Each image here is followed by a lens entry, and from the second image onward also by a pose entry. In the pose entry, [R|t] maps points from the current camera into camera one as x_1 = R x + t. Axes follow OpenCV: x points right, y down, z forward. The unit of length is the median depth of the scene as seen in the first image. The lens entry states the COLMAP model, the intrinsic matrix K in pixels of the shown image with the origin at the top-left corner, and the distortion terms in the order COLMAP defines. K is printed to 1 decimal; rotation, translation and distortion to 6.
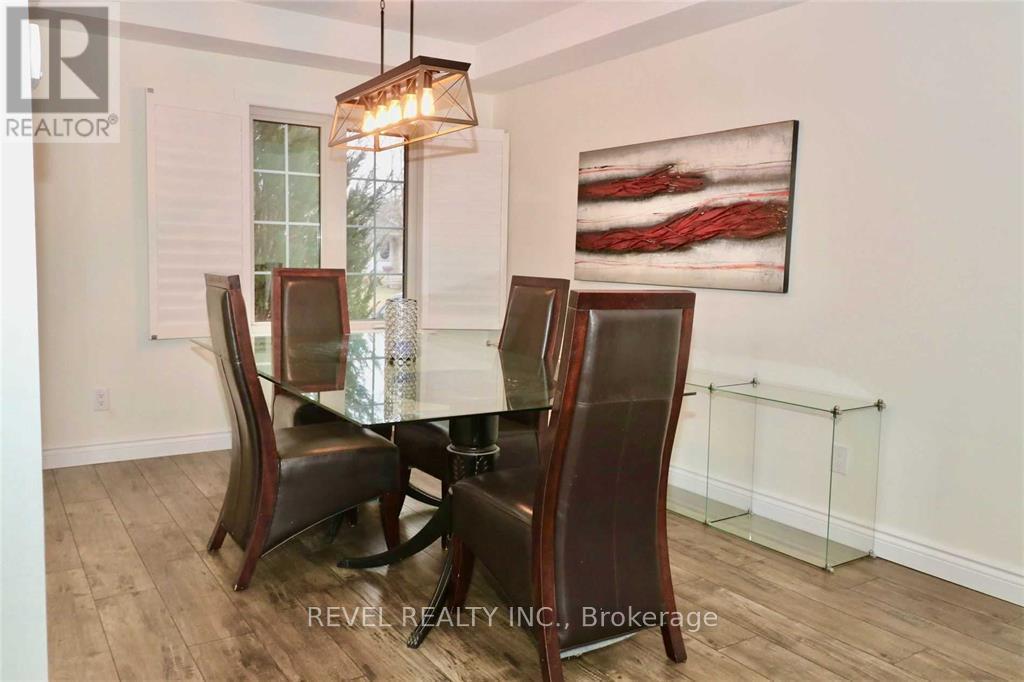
lens RADIAL K [[803.3, 0, 516.1], [0, 803.3, 341.7], [0, 0, 1]] dist [0.008272, -0.010394]
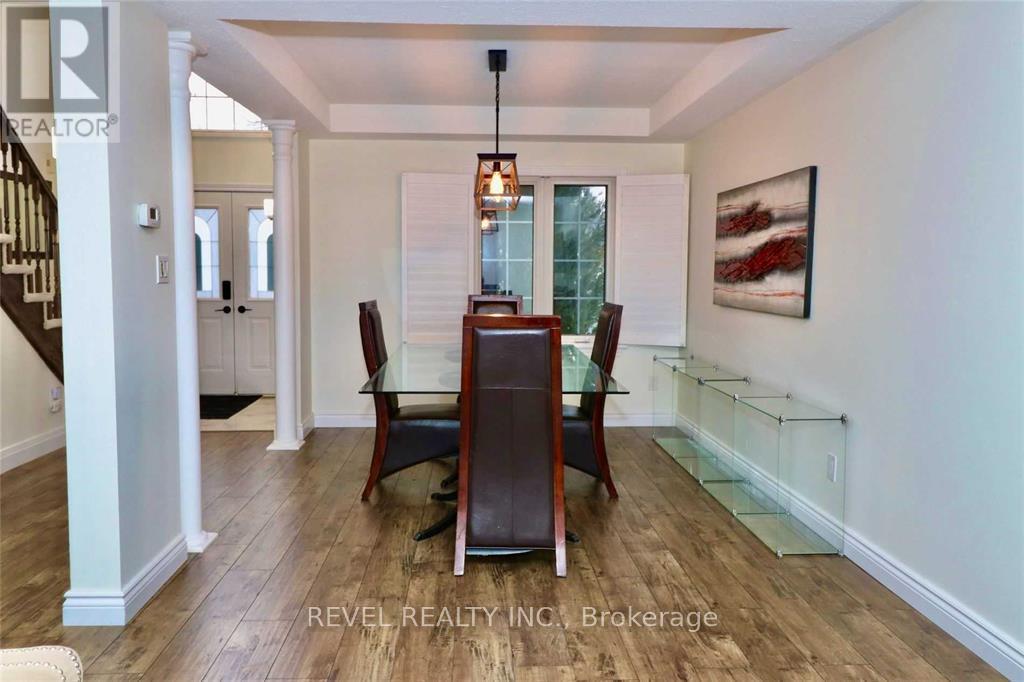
lens RADIAL K [[803.3, 0, 502.5], [0, 803.3, 334.2], [0, 0, 1]] dist [0.008272, -0.010394]
pose [[0.862938, 0.024447, -0.504718, 0.545271], [-0.040255, 0.998980, -0.020437, 0.002674], [0.503704, 0.037953, 0.863042, -0.192553]]
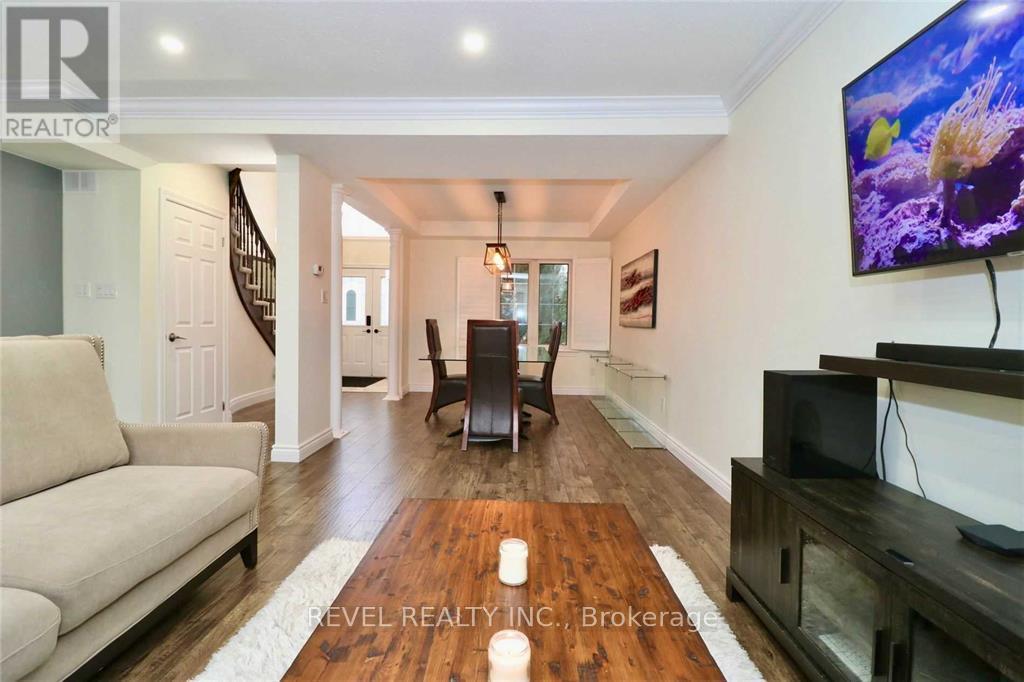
lens RADIAL K [[490.1, 0, 516.3], [0, 490.1, 342.1], [0, 0, 1]] dist [-0.003909, -0.001061]
pose [[0.825201, 0.009116, -0.564765, 0.786241], [-0.057167, 0.996083, -0.067451, 0.089091], [0.561938, 0.087946, 0.822490, -0.292928]]
